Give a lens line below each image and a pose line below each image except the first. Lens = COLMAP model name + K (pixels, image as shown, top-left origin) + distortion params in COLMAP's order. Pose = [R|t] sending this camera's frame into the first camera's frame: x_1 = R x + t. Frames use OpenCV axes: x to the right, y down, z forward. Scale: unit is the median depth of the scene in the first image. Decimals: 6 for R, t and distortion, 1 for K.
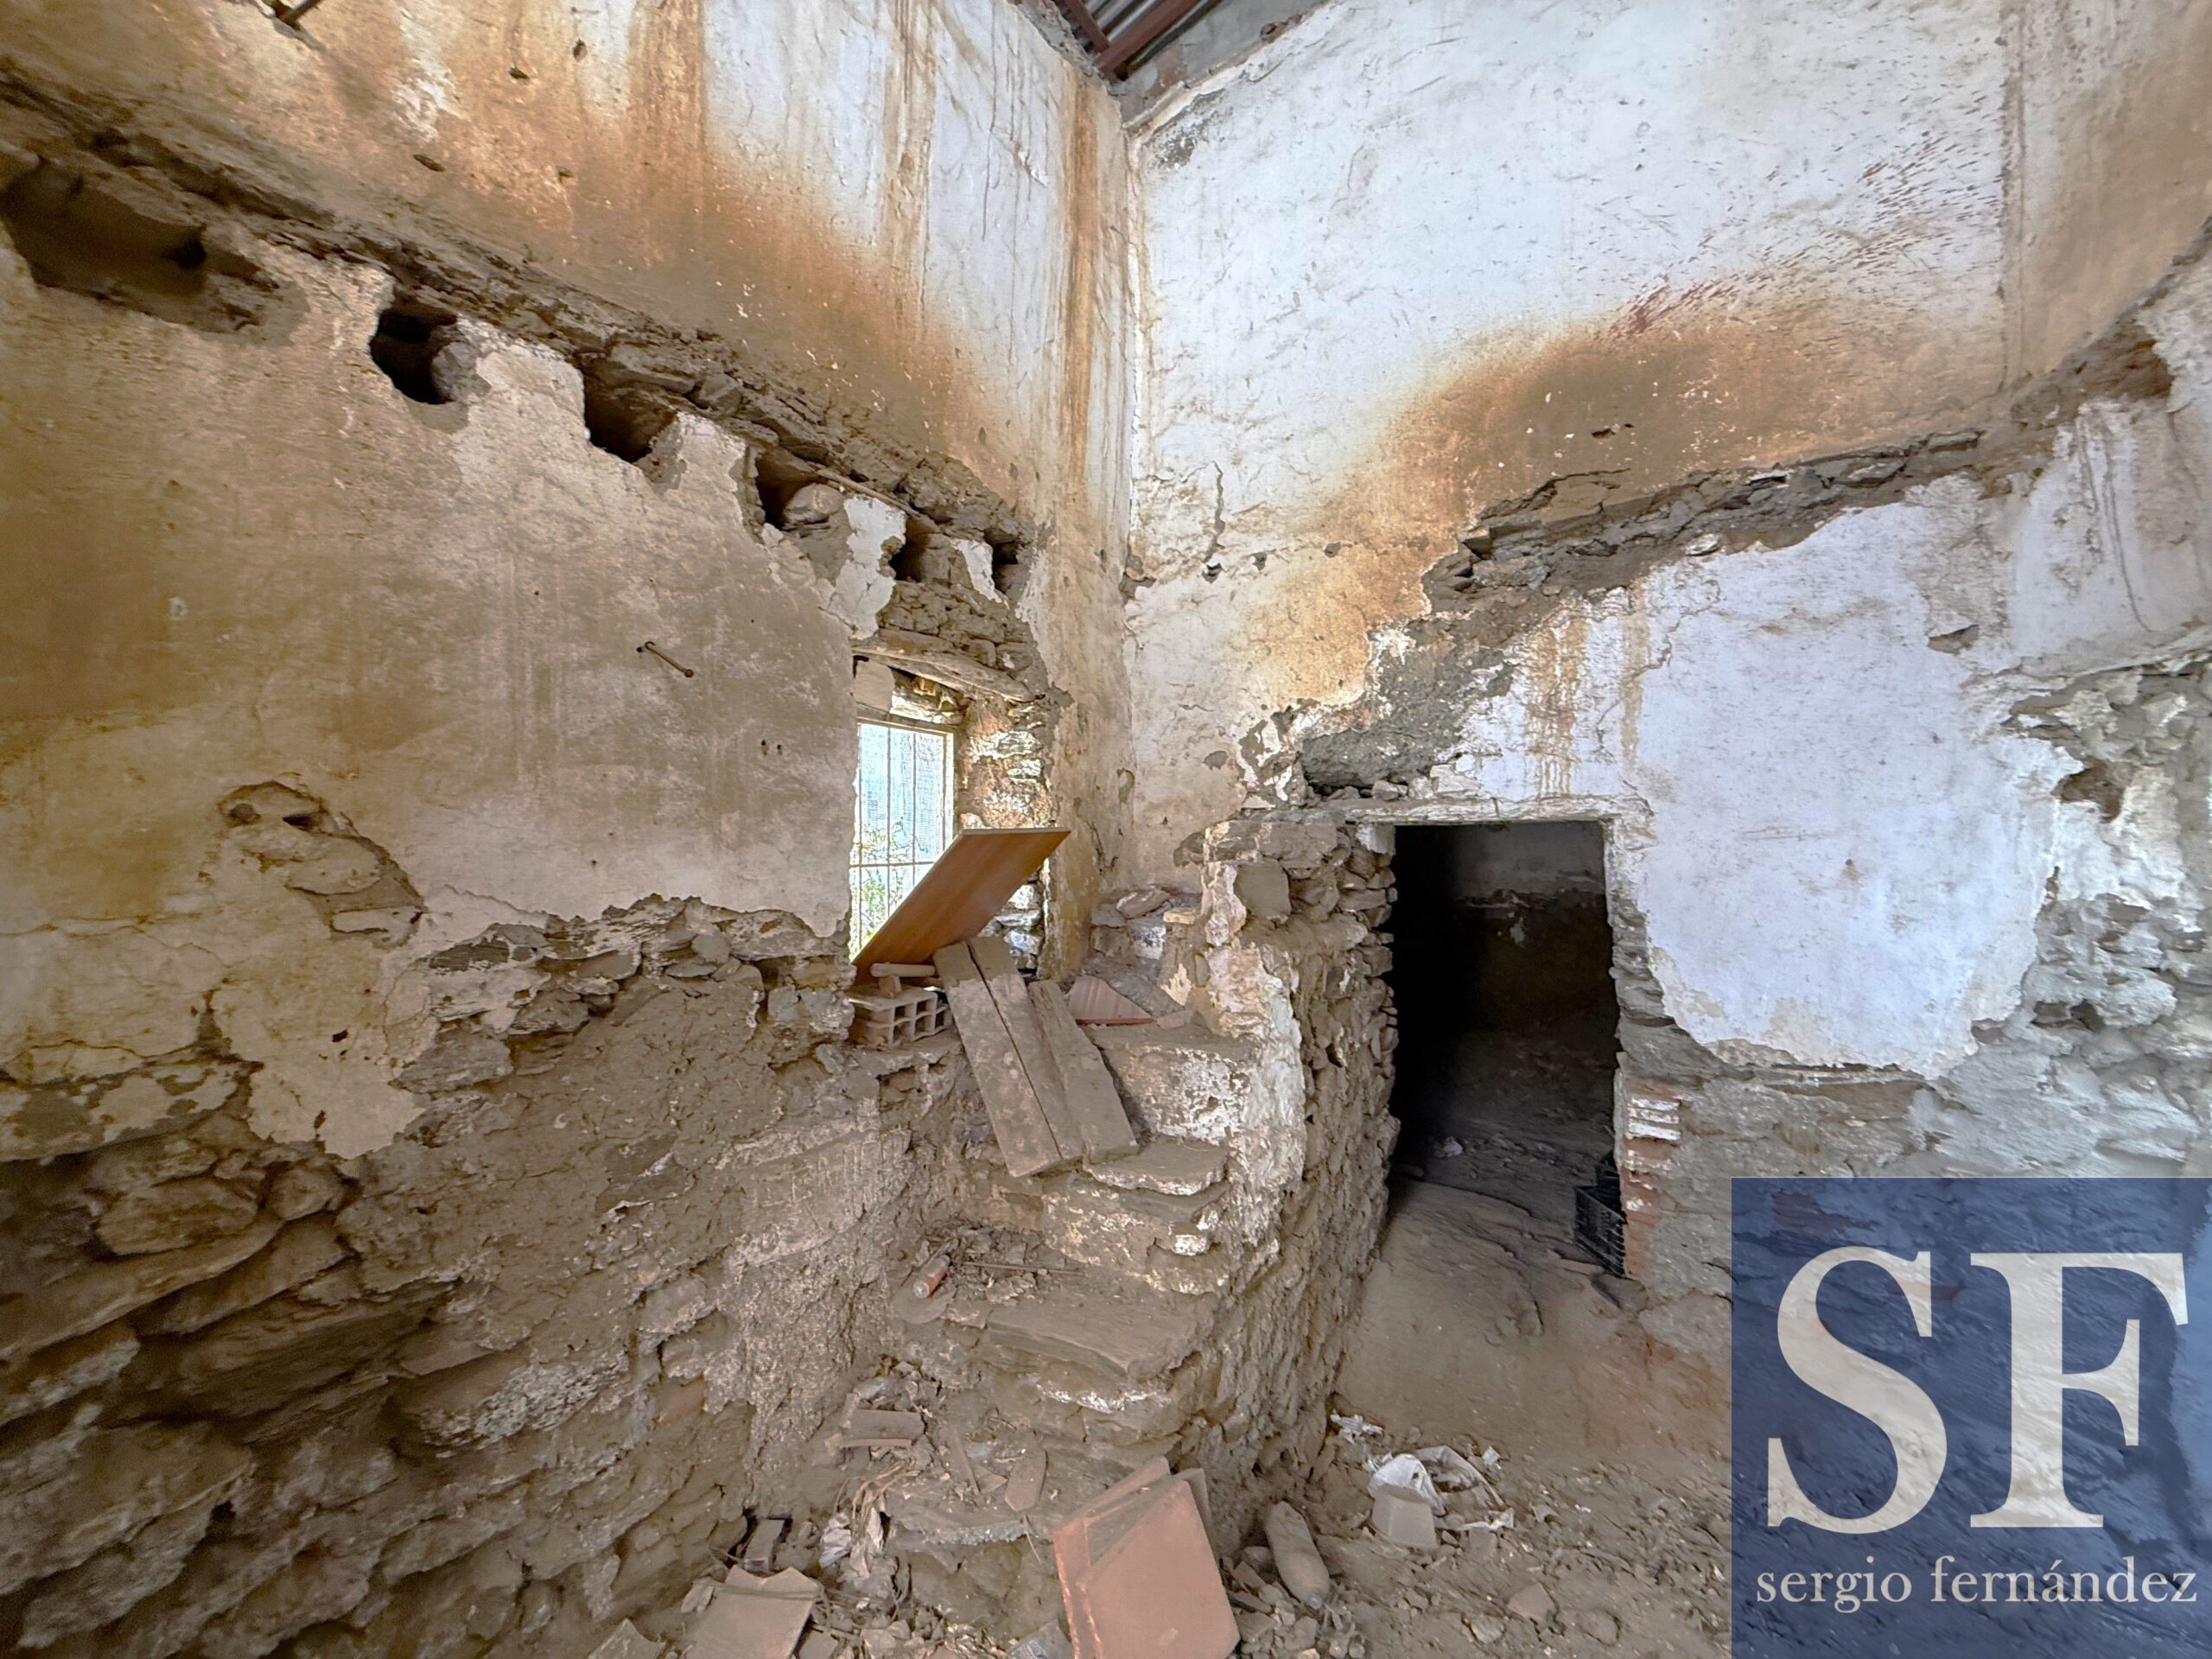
lens RADIAL K [[875.4, 0, 1105.5], [0, 875.4, 831.6], [0, 0, 1]] dist [-0.000373, 0.000290]
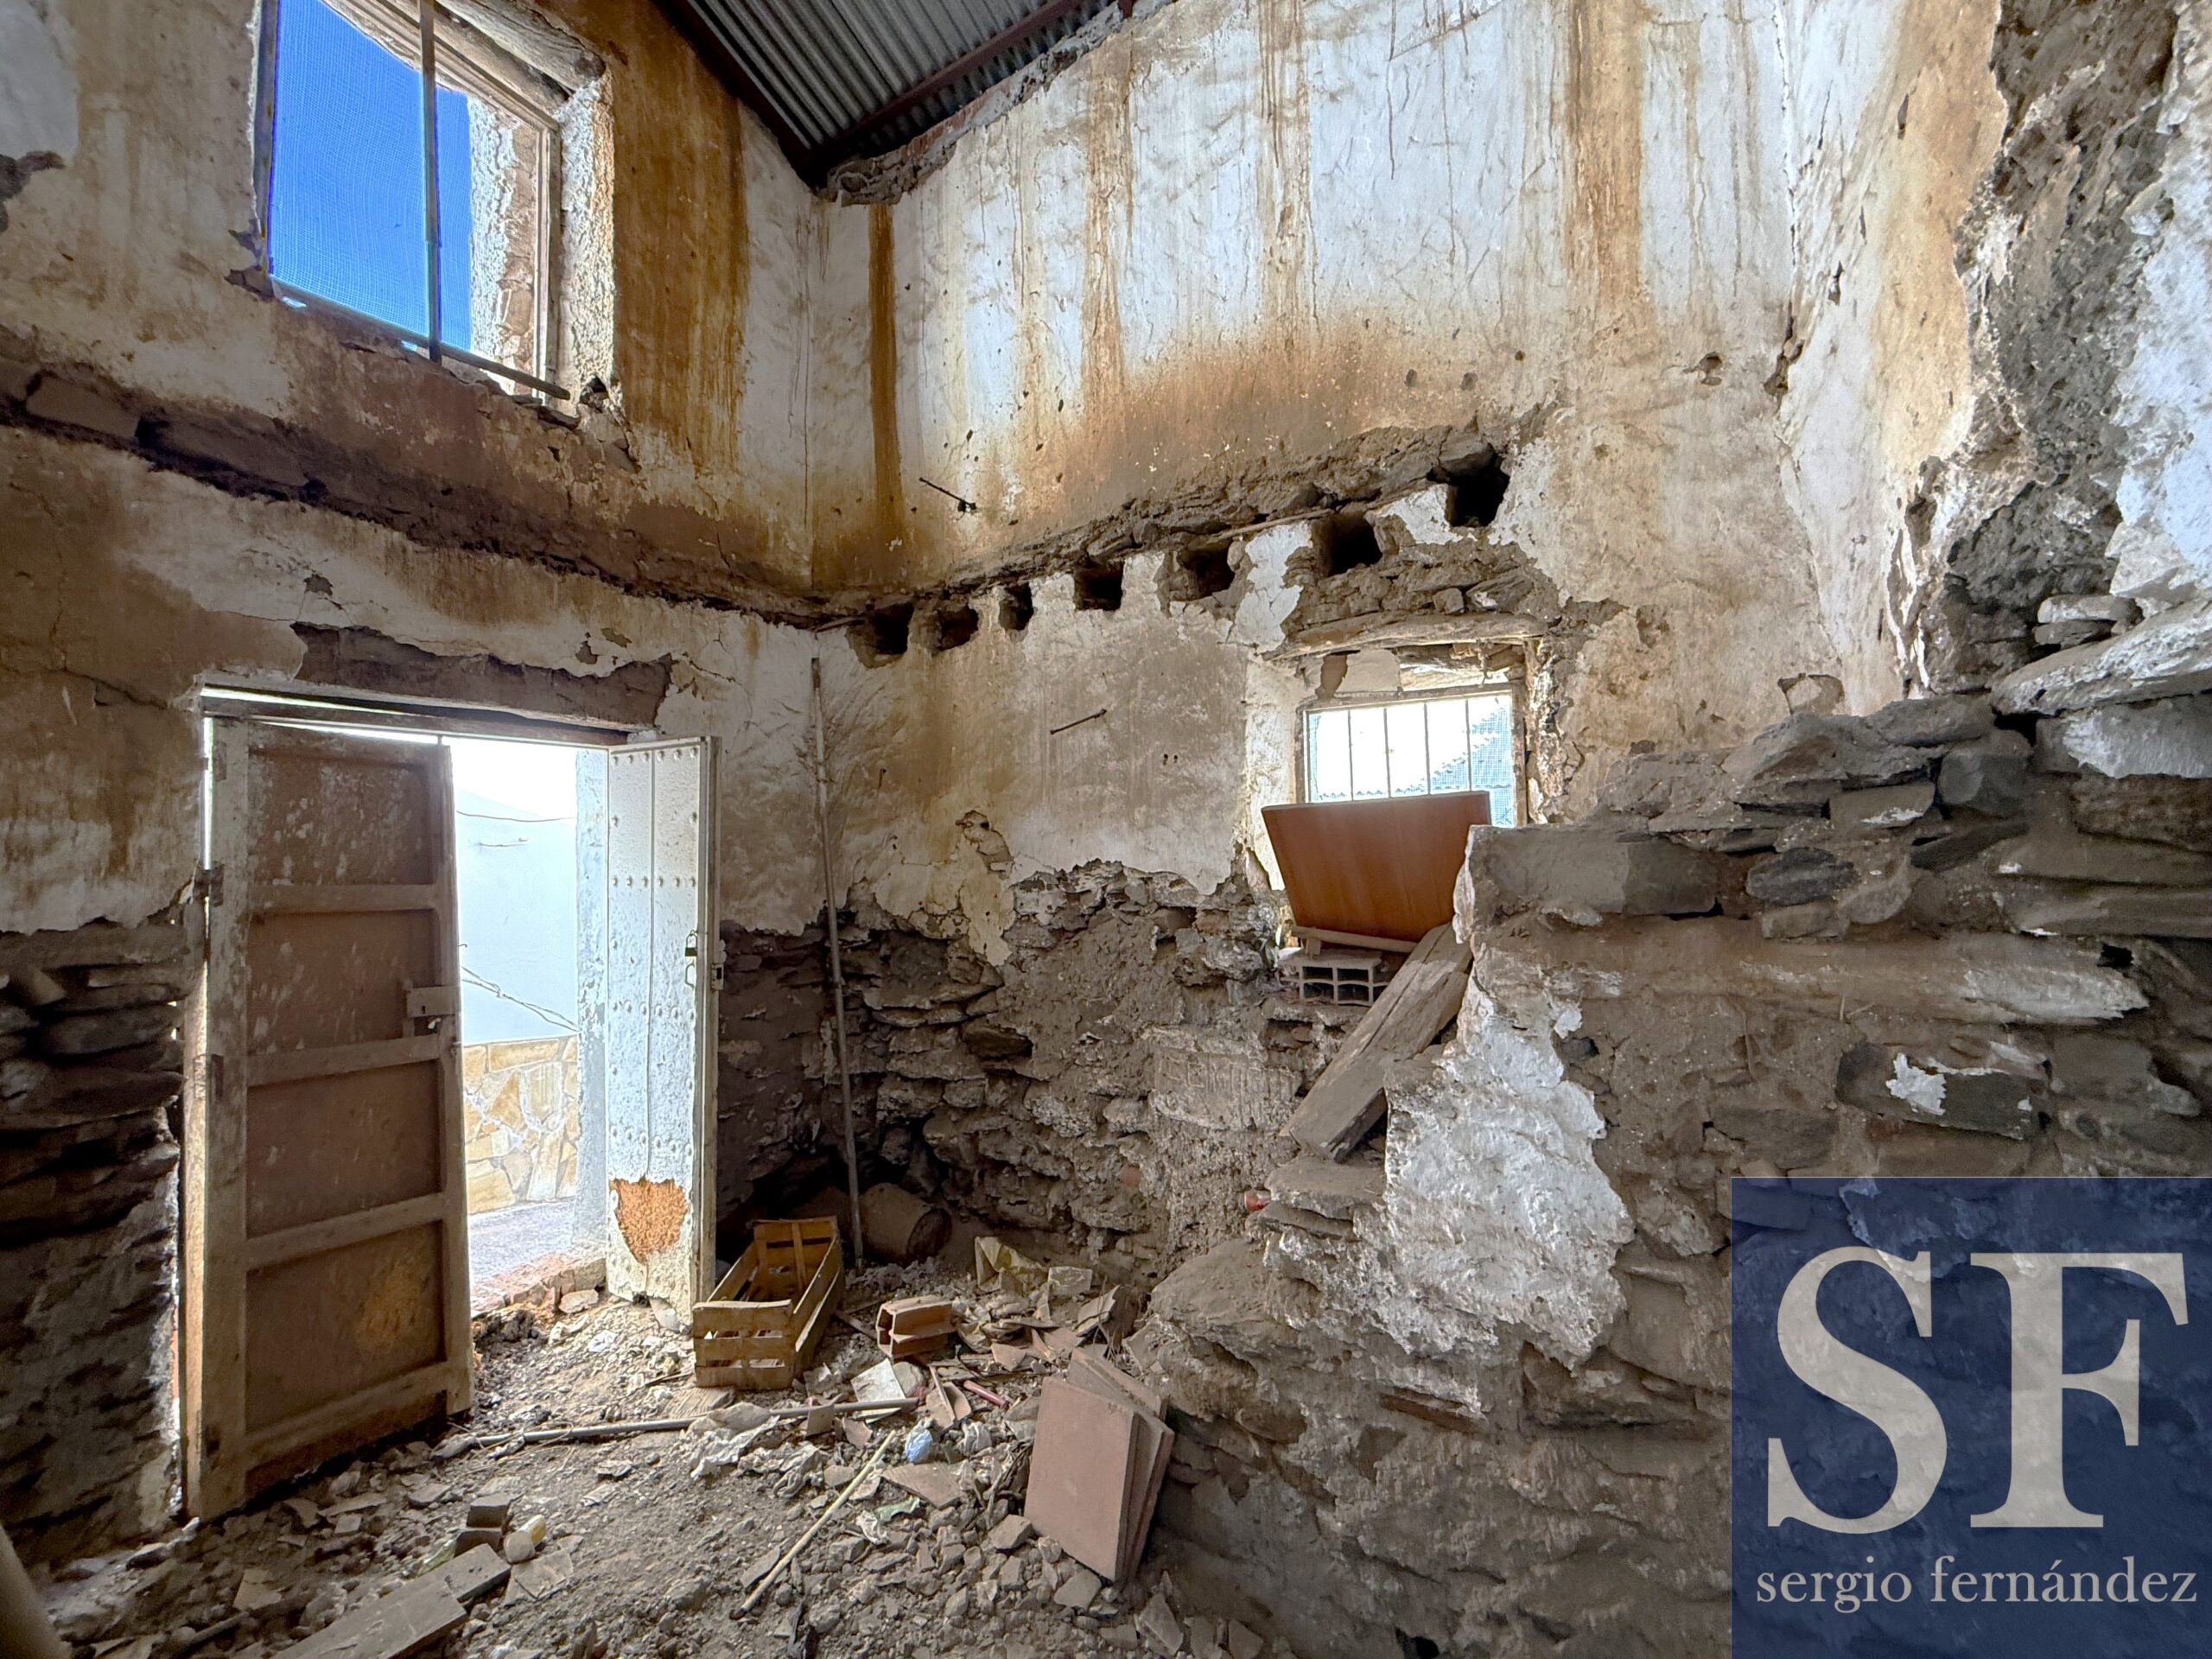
lens RADIAL K [[875.4, 0, 1105.5], [0, 875.4, 831.6], [0, 0, 1]] dist [-0.000373, 0.000290]
pose [[0.018204, -0.029933, -0.999386, 1.050500], [0.036849, 0.998893, -0.029247, 0.061446], [0.999155, -0.036294, 0.019287, 0.870581]]
